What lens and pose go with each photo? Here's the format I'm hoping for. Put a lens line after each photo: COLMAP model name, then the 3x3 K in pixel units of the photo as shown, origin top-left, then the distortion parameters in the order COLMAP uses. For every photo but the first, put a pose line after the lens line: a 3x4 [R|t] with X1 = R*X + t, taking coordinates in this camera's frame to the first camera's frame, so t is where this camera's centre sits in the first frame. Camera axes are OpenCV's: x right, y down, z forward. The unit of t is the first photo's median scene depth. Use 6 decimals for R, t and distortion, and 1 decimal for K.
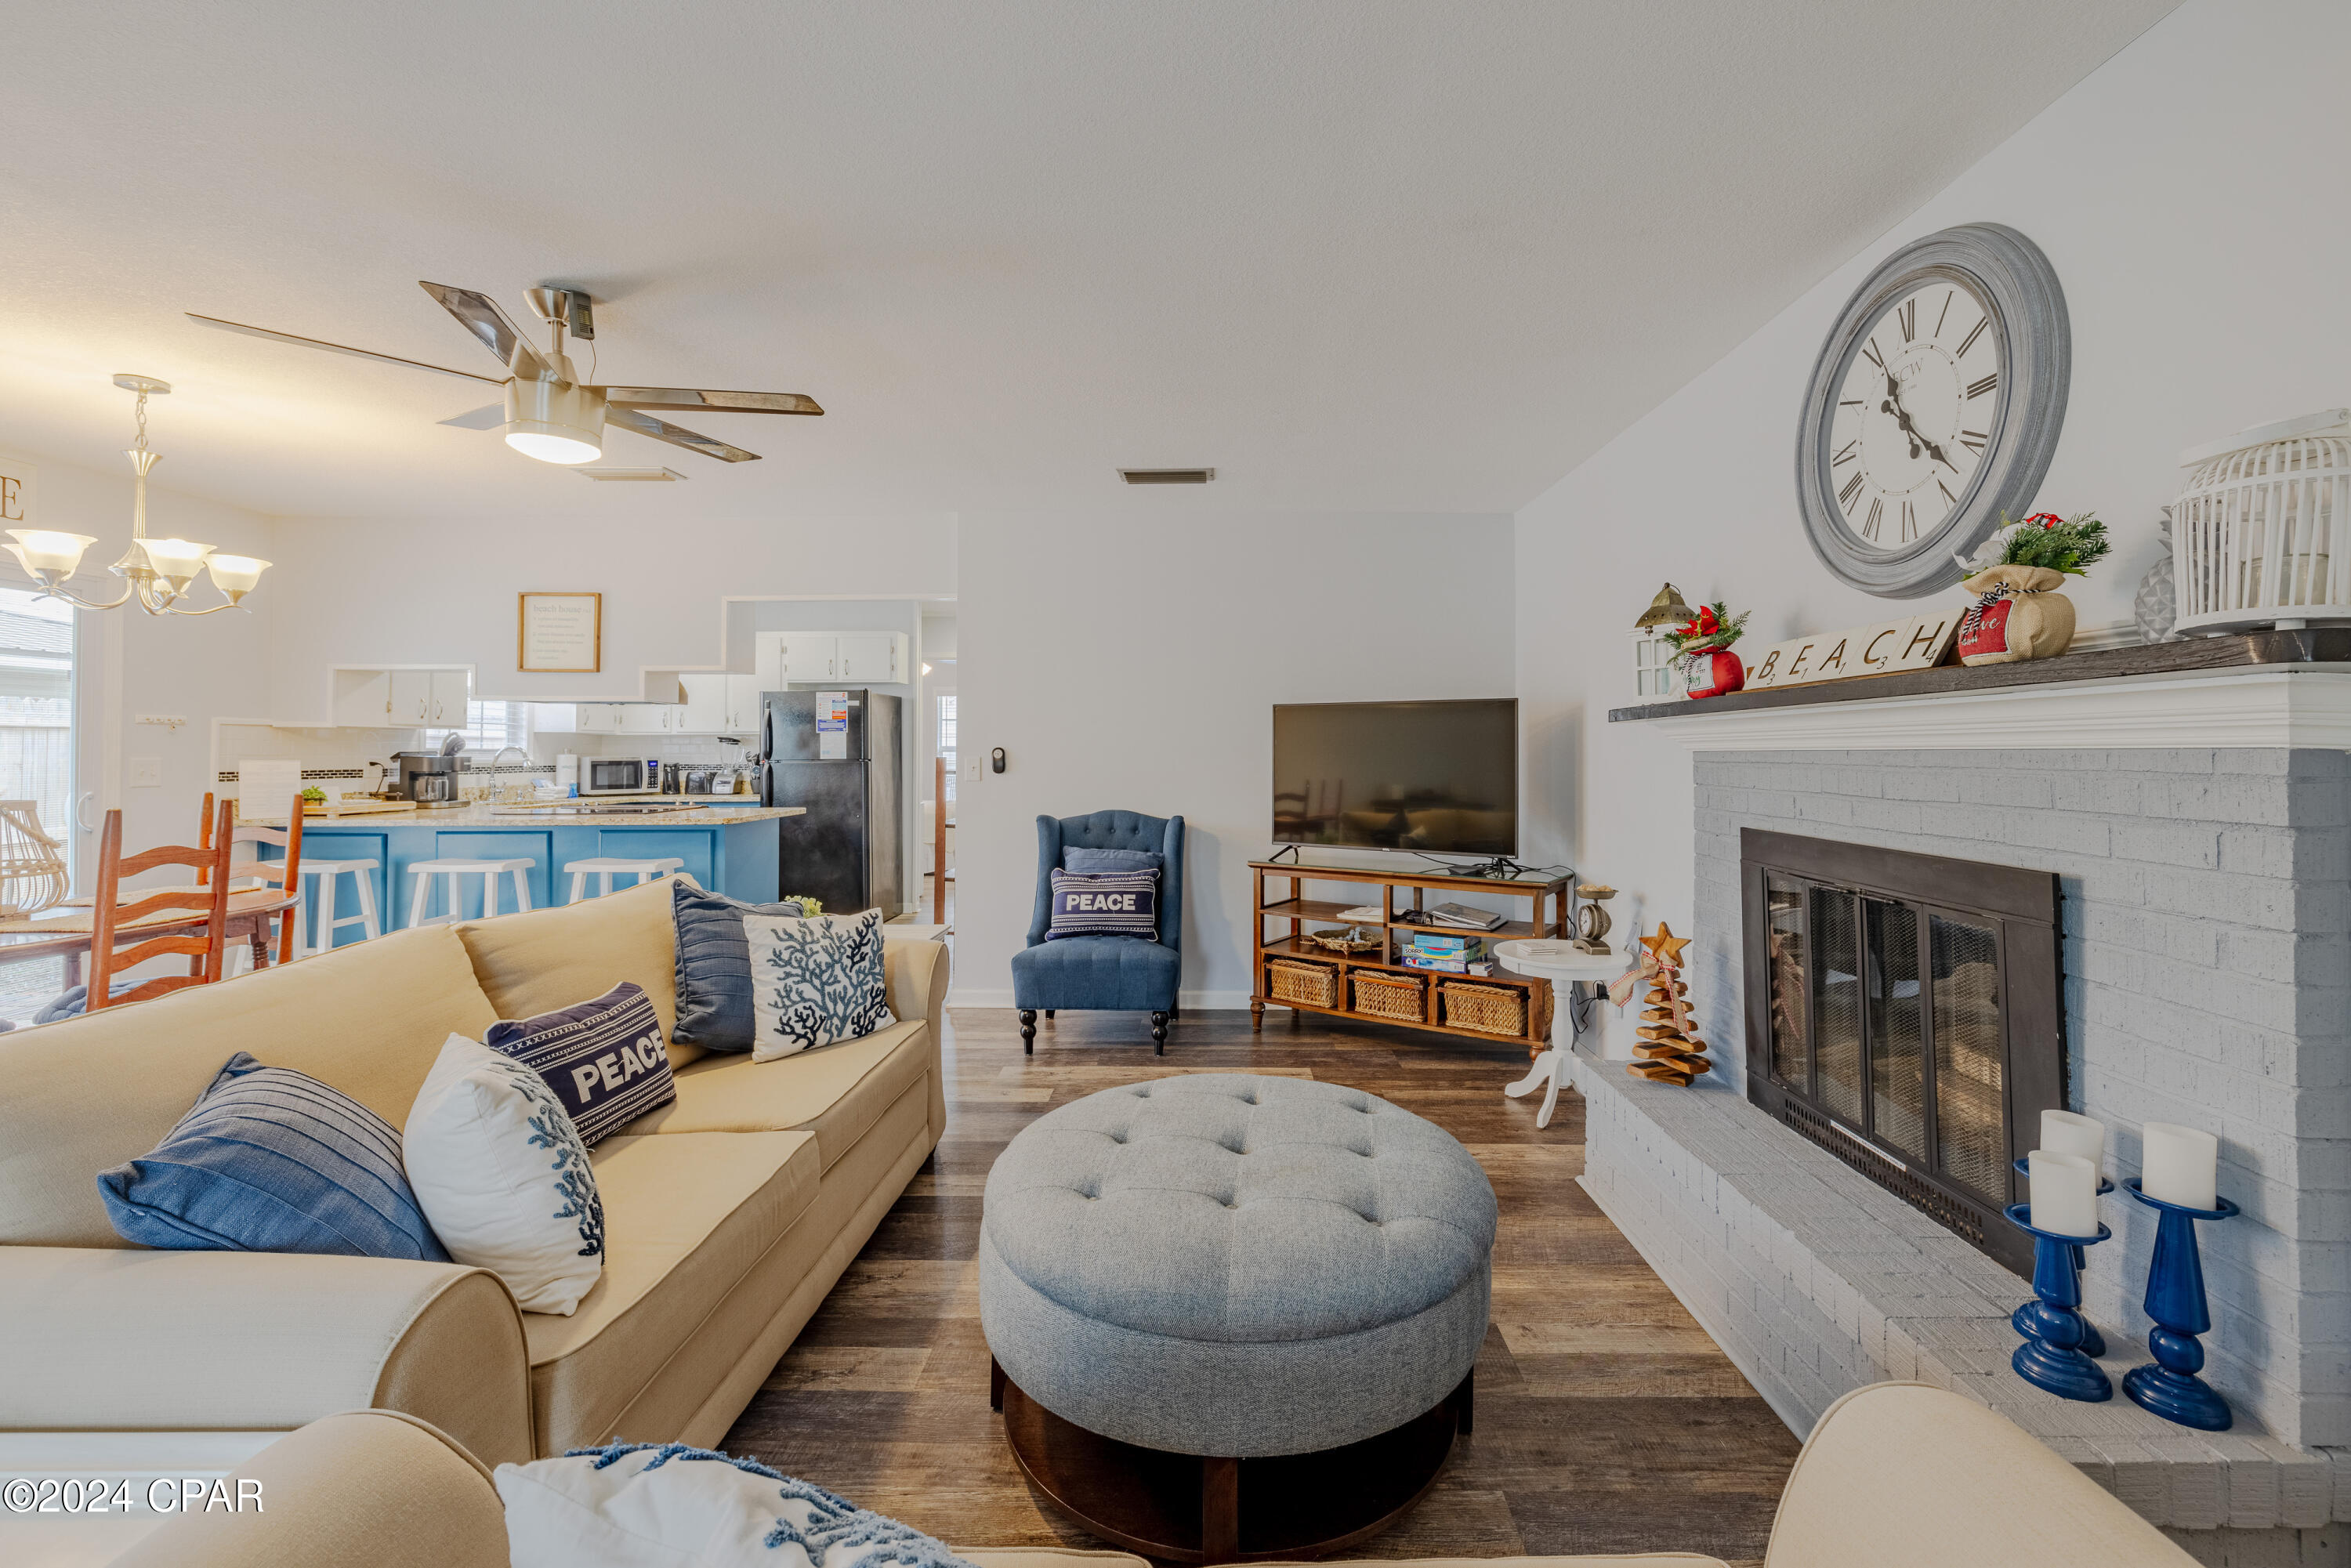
lens RADIAL K [[994.3, 0, 1215.1], [0, 994.3, 740.8], [0, 0, 1]] dist [0.001376, -0.000578]
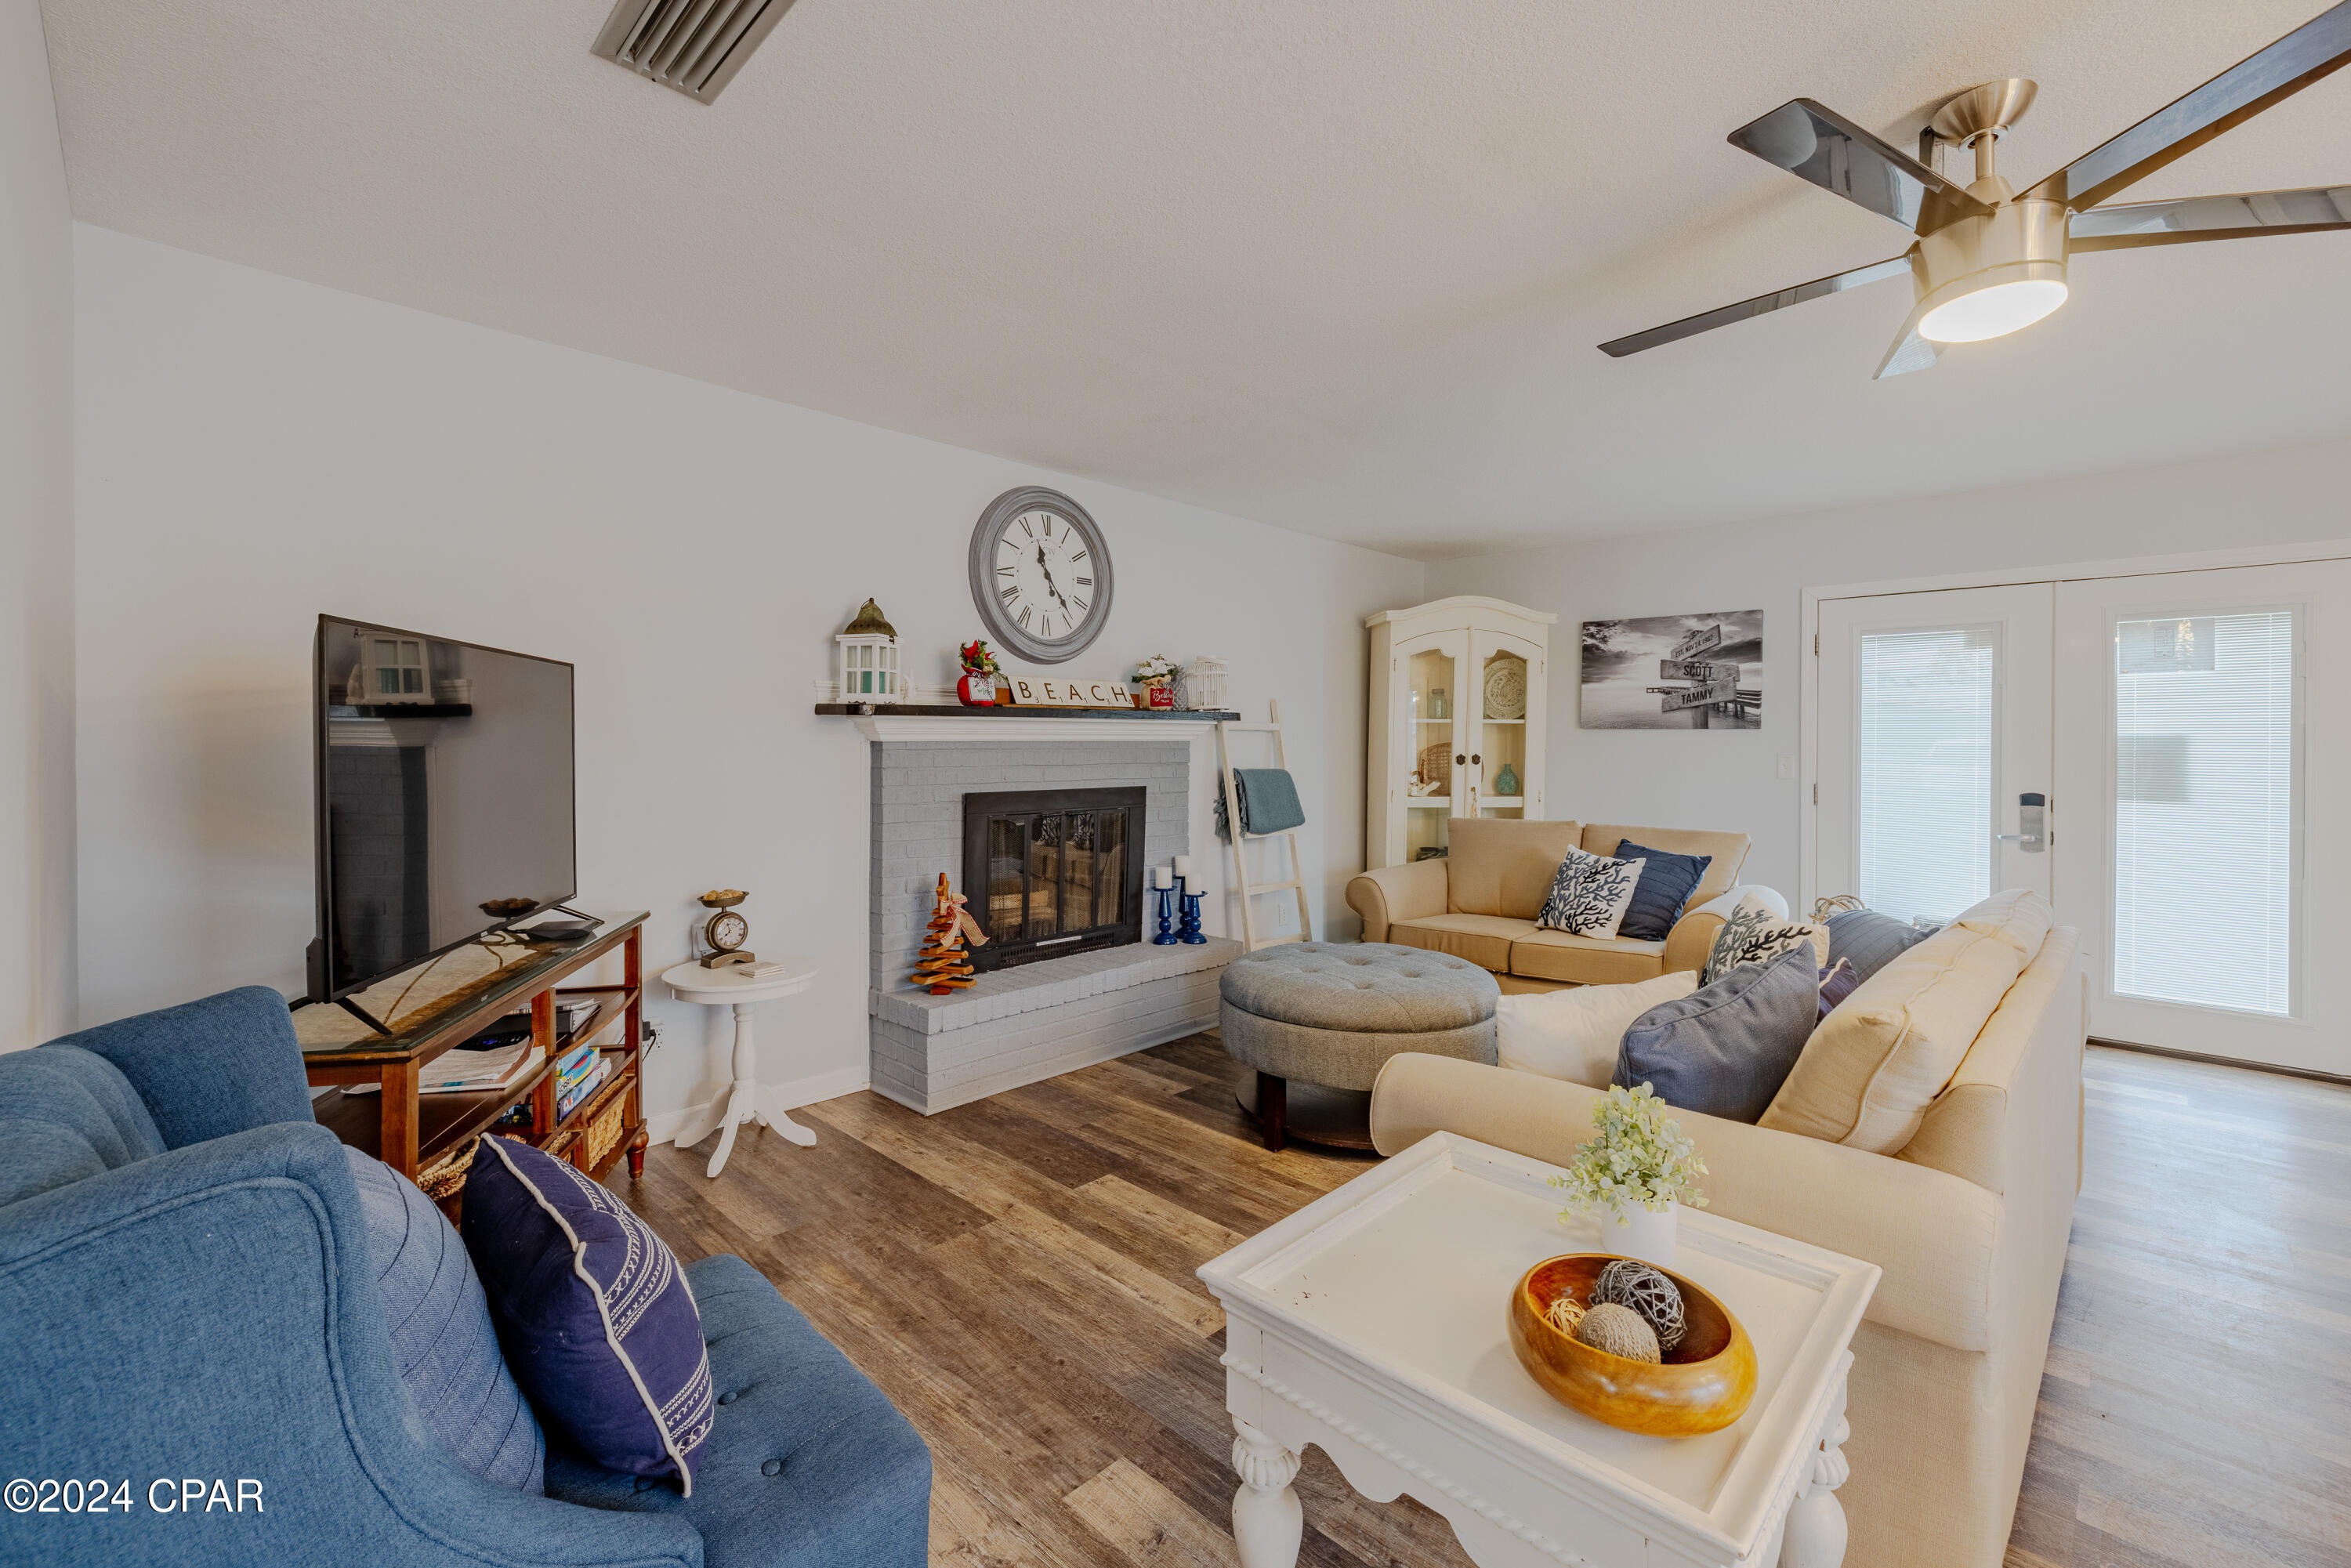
lens RADIAL K [[994.3, 0, 1180.7], [0, 994.3, 745.4], [0, 0, 1]] dist [0.001376, -0.000578]
pose [[-0.715606, -0.009442, 0.698441, -0.722154], [-0.014111, 0.999900, -0.000942, 0.013064], [-0.698362, -0.010530, -0.715667, 1.820311]]
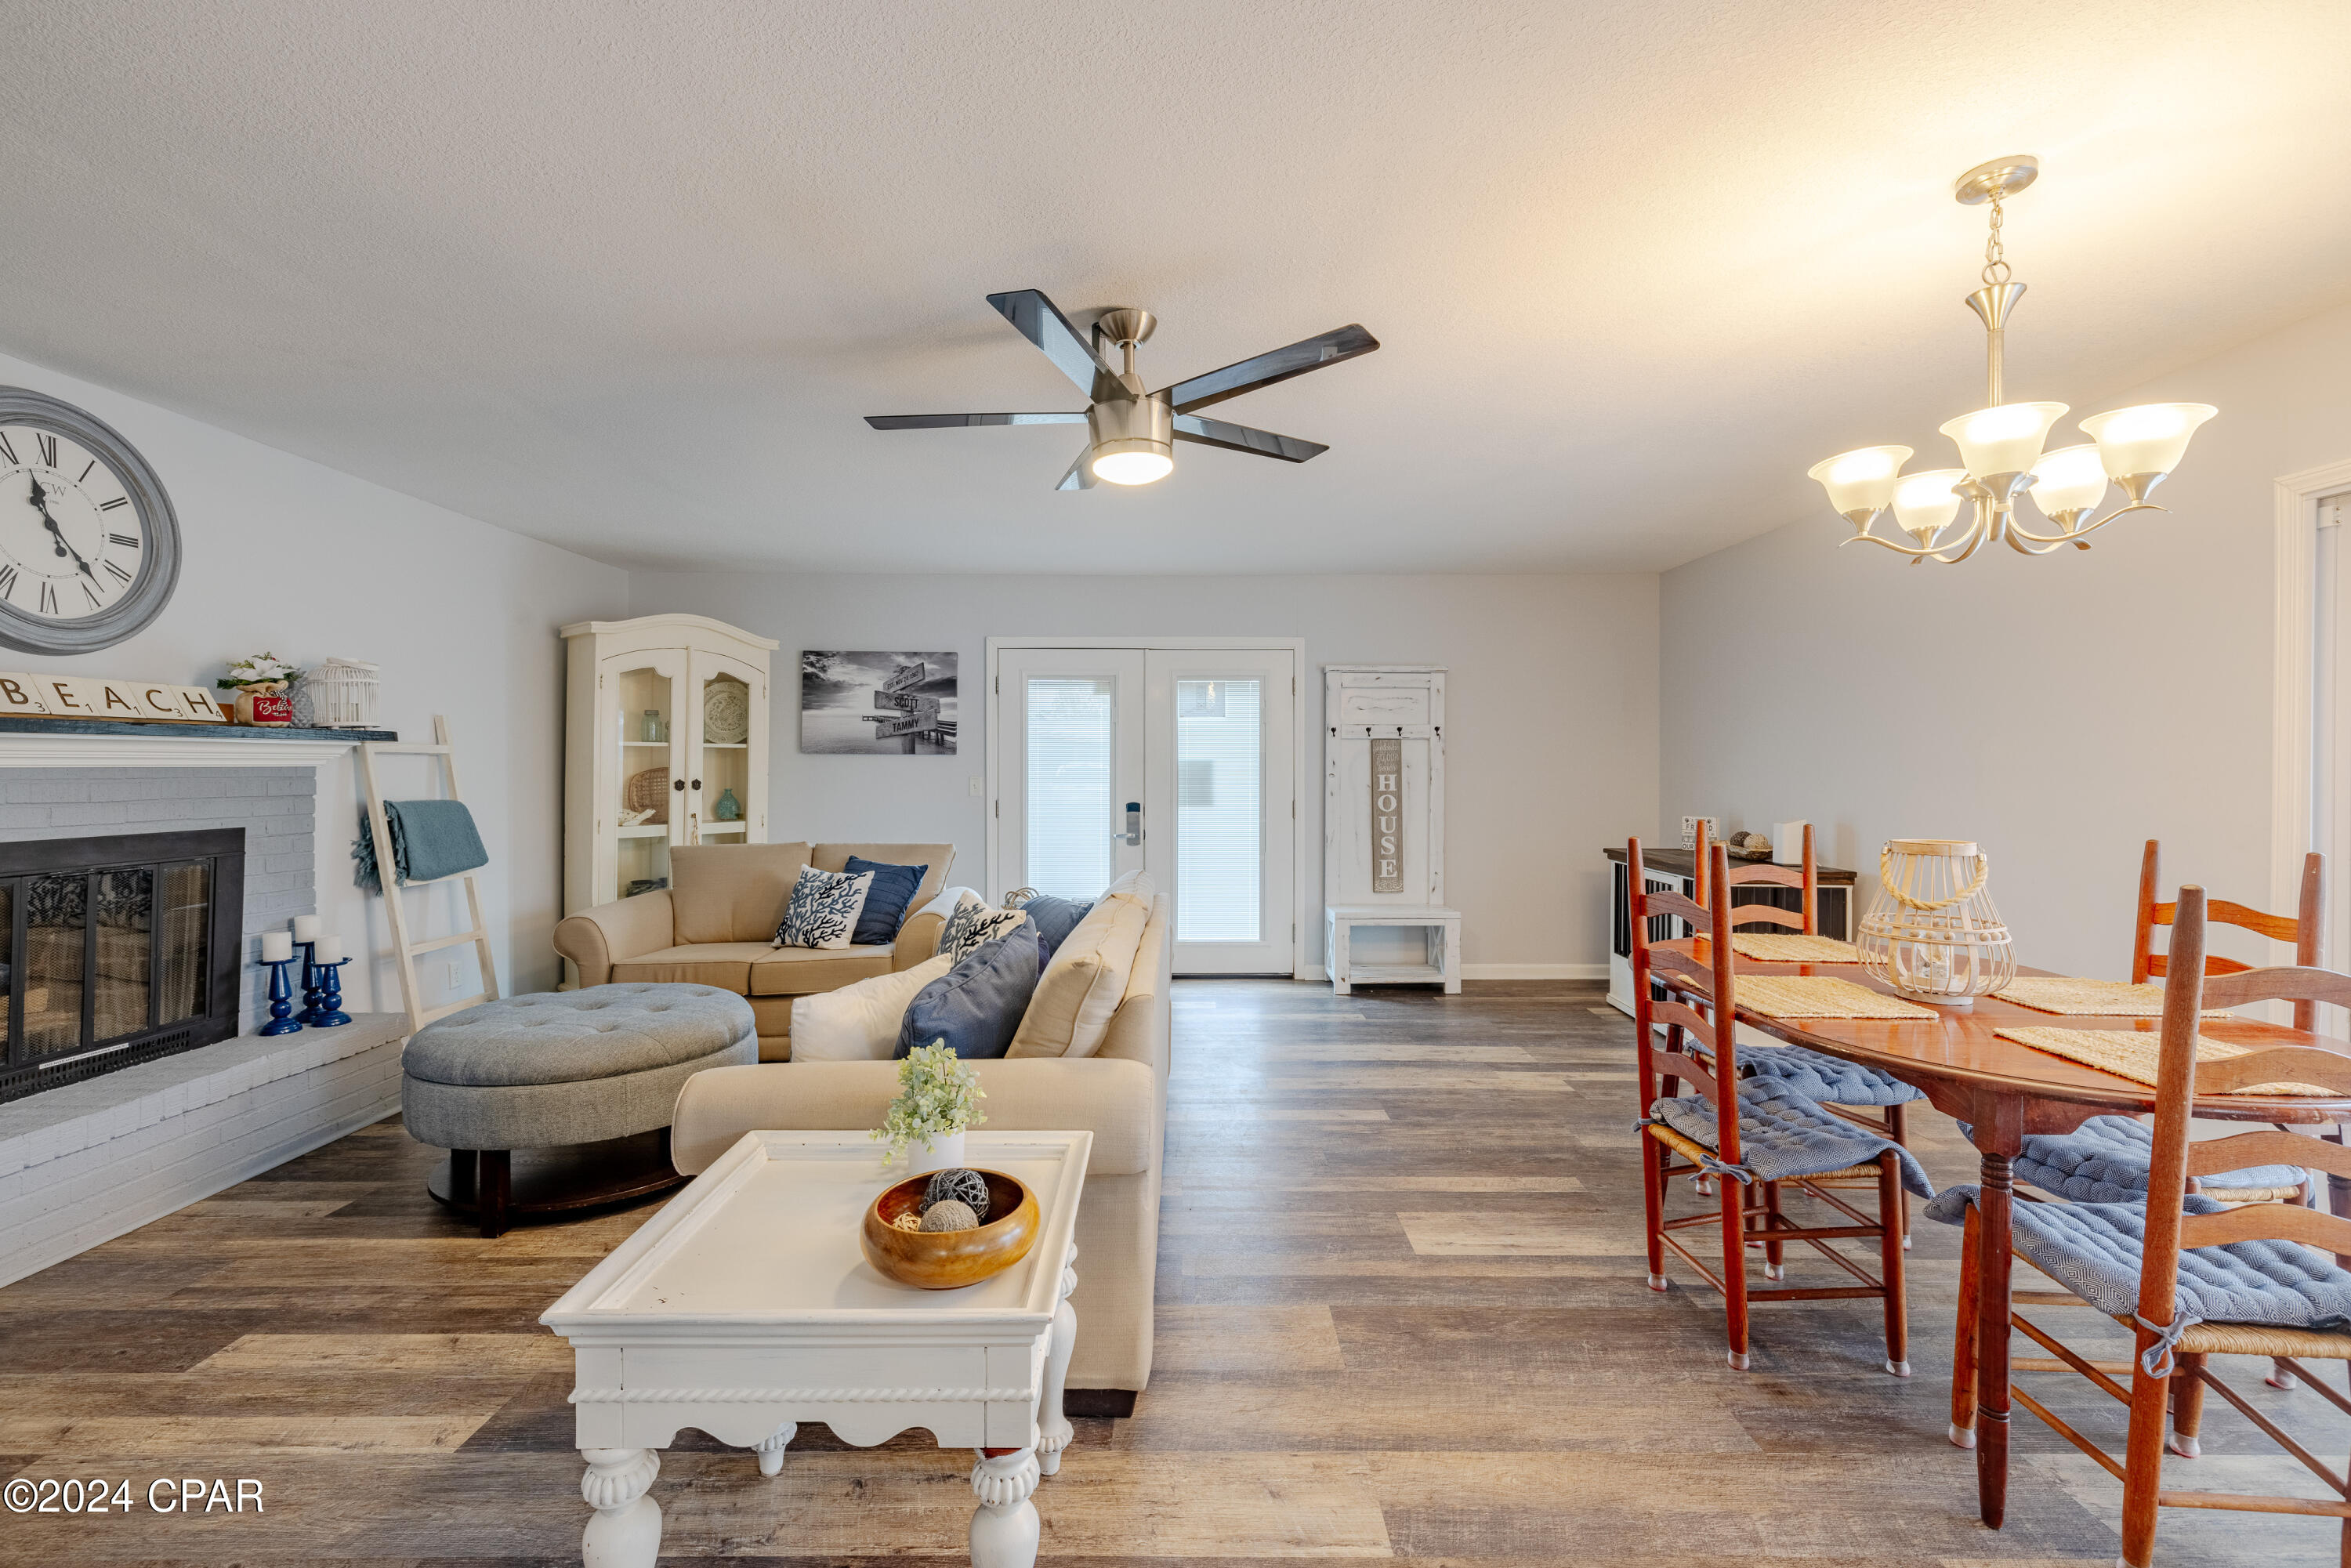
lens RADIAL K [[994.3, 0, 1193.1], [0, 994.3, 772.6], [0, 0, 1]] dist [0.001376, -0.000578]
pose [[-0.999963, -0.003072, -0.008017, -0.693699], [-0.003028, 0.999980, -0.005479, 0.015323], [0.008034, -0.005454, -0.999953, 1.929024]]
